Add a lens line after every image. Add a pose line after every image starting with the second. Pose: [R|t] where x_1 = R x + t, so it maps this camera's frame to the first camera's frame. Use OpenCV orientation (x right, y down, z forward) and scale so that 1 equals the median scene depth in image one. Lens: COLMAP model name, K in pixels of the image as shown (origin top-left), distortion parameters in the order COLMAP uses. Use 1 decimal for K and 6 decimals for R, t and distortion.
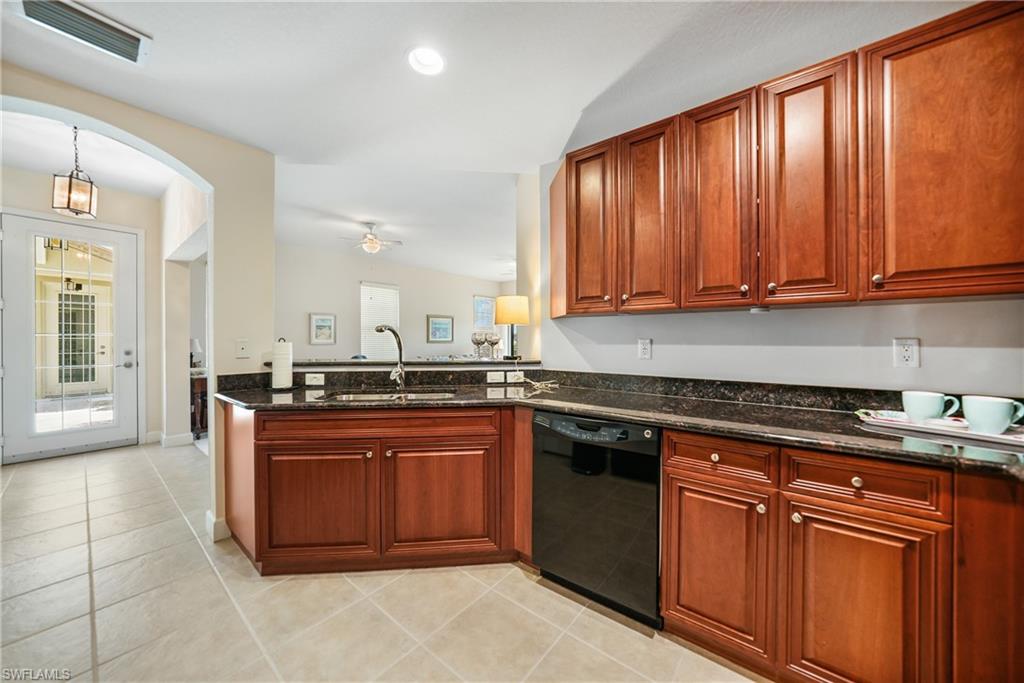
lens RADIAL K [[356.0, 0, 509.0], [0, 356.0, 338.3], [0, 0, 1]] dist [-0.030044, 0.006808]
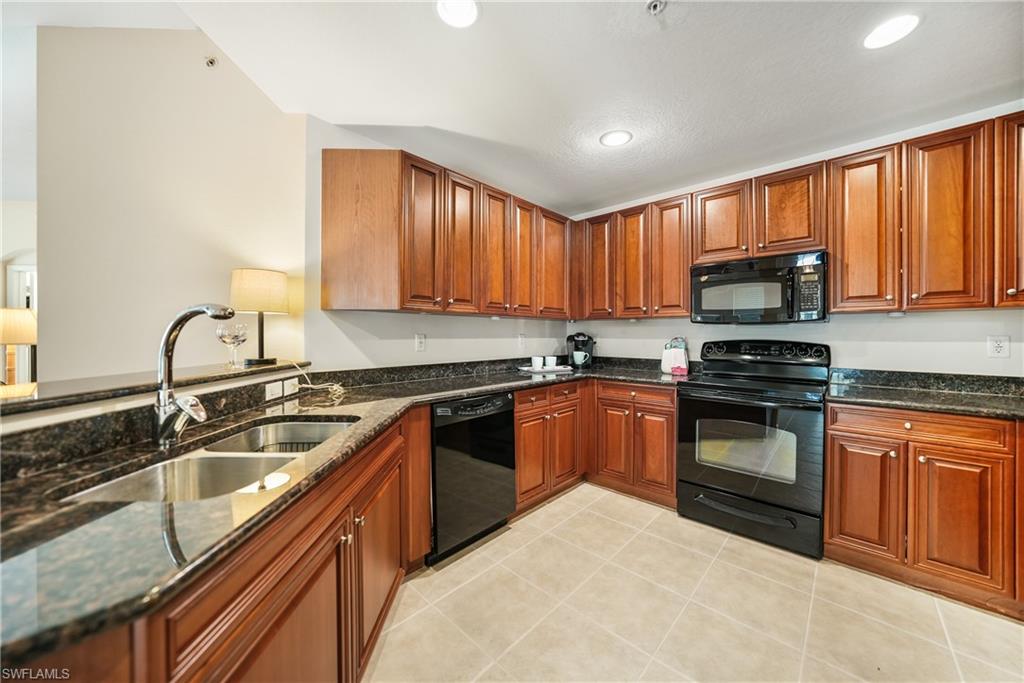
lens RADIAL K [[356.0, 0, 509.0], [0, 356.0, 338.3], [0, 0, 1]] dist [-0.030044, 0.006808]
pose [[0.071689, -0.001038, 0.997426, -0.786249], [0.001232, 0.999999, 0.000952, 0.013173], [-0.997426, 0.001160, 0.071691, 0.610314]]
